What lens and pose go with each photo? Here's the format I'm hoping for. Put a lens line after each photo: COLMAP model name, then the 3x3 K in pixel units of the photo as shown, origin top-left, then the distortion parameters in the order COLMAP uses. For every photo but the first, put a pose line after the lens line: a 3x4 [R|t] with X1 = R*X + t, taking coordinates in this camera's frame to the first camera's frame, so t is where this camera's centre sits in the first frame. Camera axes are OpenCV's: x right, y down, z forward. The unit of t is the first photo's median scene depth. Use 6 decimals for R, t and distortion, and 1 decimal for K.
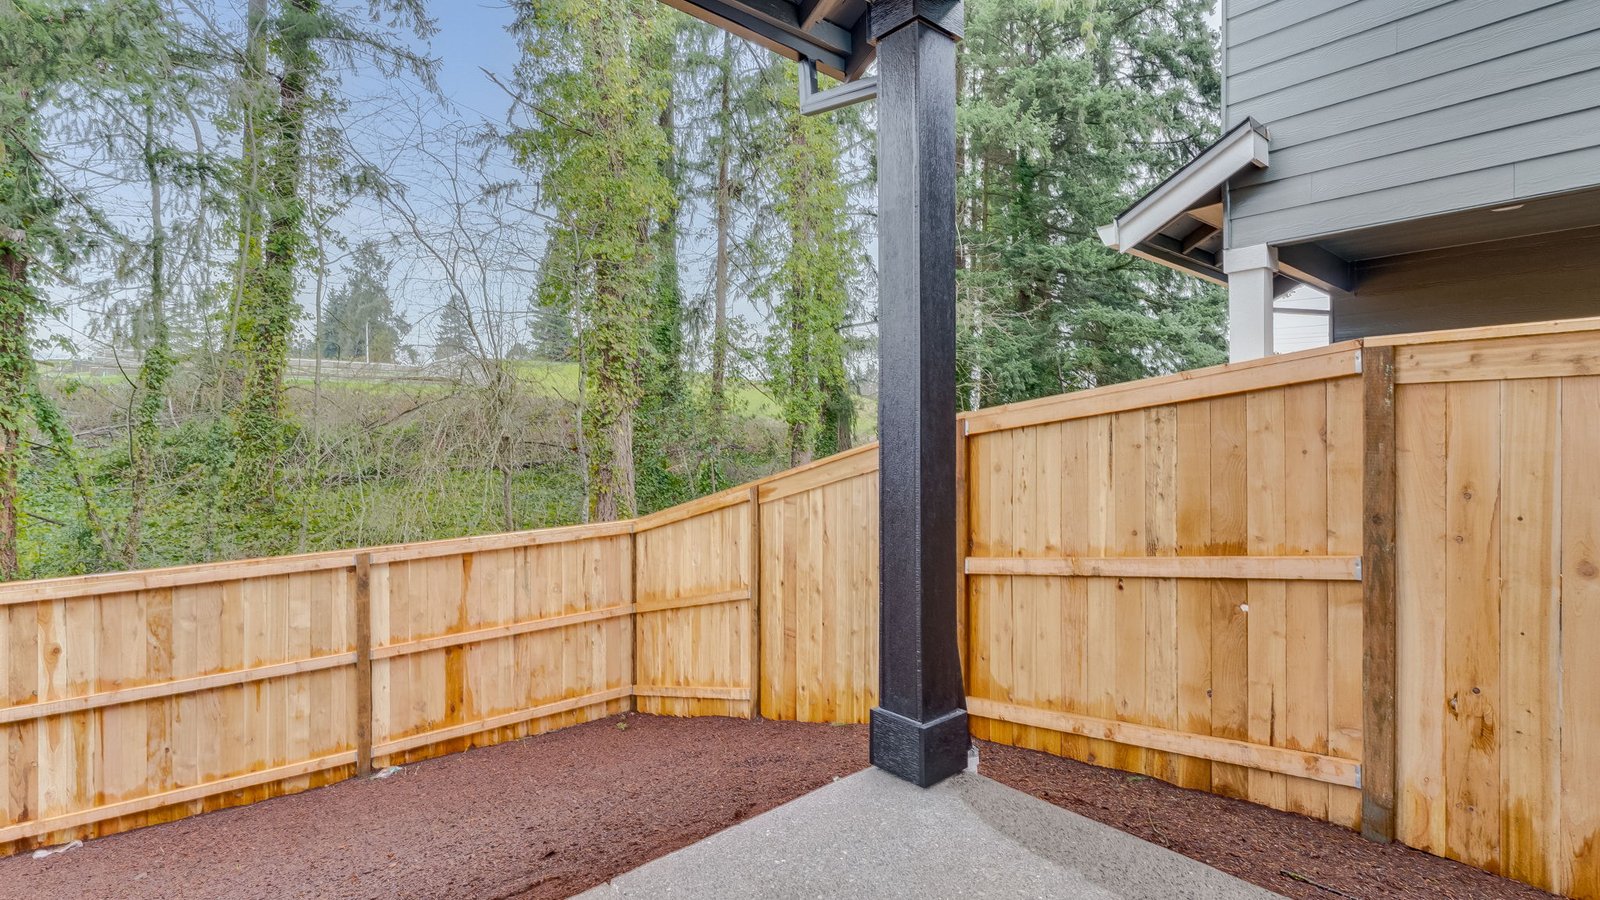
lens RADIAL K [[743.3, 0, 812.0], [0, 743.3, 422.2], [0, 0, 1]] dist [-0.007124, 0.000602]
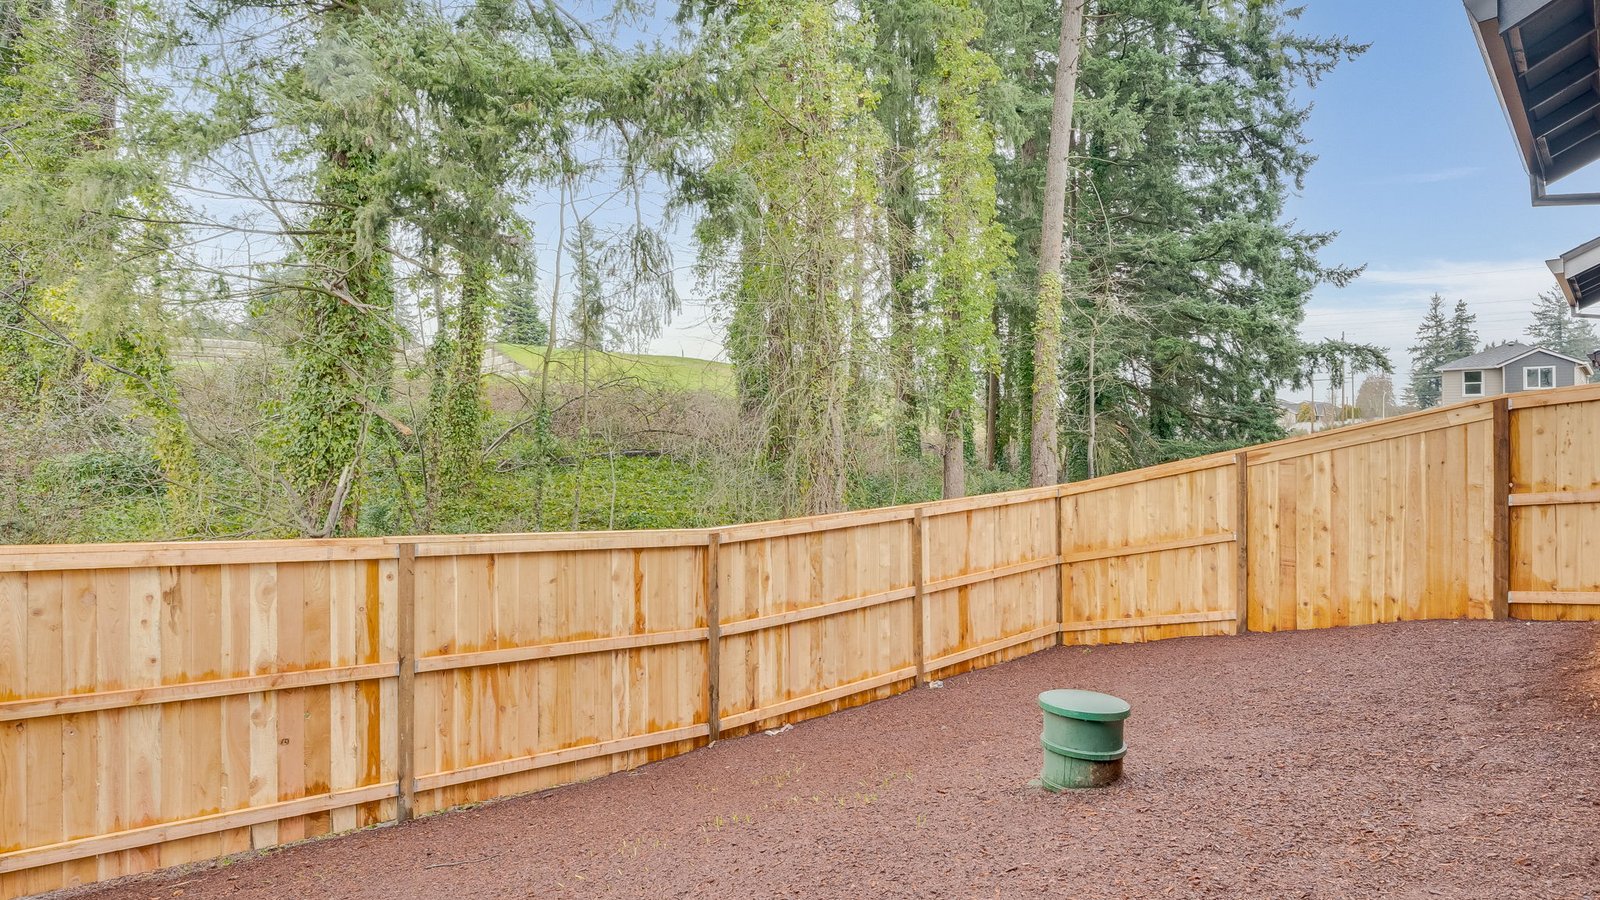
lens RADIAL K [[807.2, 0, 817.8], [0, 807.2, 411.6], [0, 0, 1]] dist [-0.002938, 0.000306]
pose [[0.998713, 0.001875, 0.050686, -0.865098], [-0.001679, 0.999991, -0.003926, 0.022032], [-0.050693, 0.003836, 0.998707, -0.351449]]
